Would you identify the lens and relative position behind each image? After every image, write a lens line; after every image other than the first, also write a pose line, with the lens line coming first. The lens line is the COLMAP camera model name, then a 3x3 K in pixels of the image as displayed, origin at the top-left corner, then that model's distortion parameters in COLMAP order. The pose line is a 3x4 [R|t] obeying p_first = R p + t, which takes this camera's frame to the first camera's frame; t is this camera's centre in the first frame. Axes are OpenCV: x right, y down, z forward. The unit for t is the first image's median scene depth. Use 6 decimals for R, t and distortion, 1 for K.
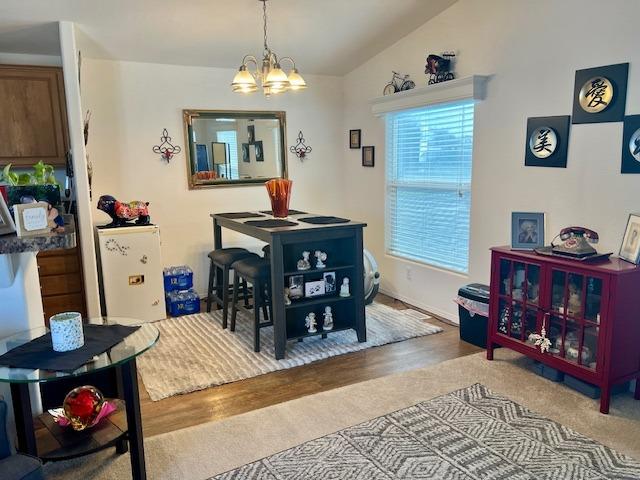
lens RADIAL K [[483.0, 0, 320.0], [0, 483.0, 240.0], [0, 0, 1]] dist [0.040882, -0.046662]
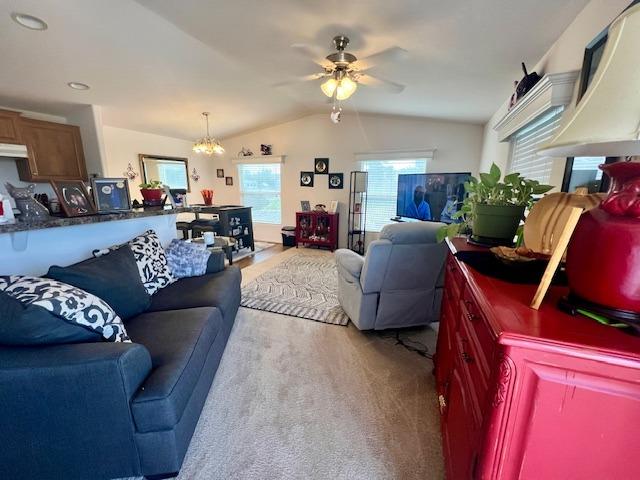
lens RADIAL K [[254.4, 0, 316.5], [0, 254.4, 242.5], [0, 0, 1]] dist [0.001005, 0.000129]
pose [[0.776252, -0.113806, 0.620065, -0.526375], [0.075825, 0.993285, 0.087381, 0.068121], [-0.625846, -0.020813, 0.779669, -0.338514]]
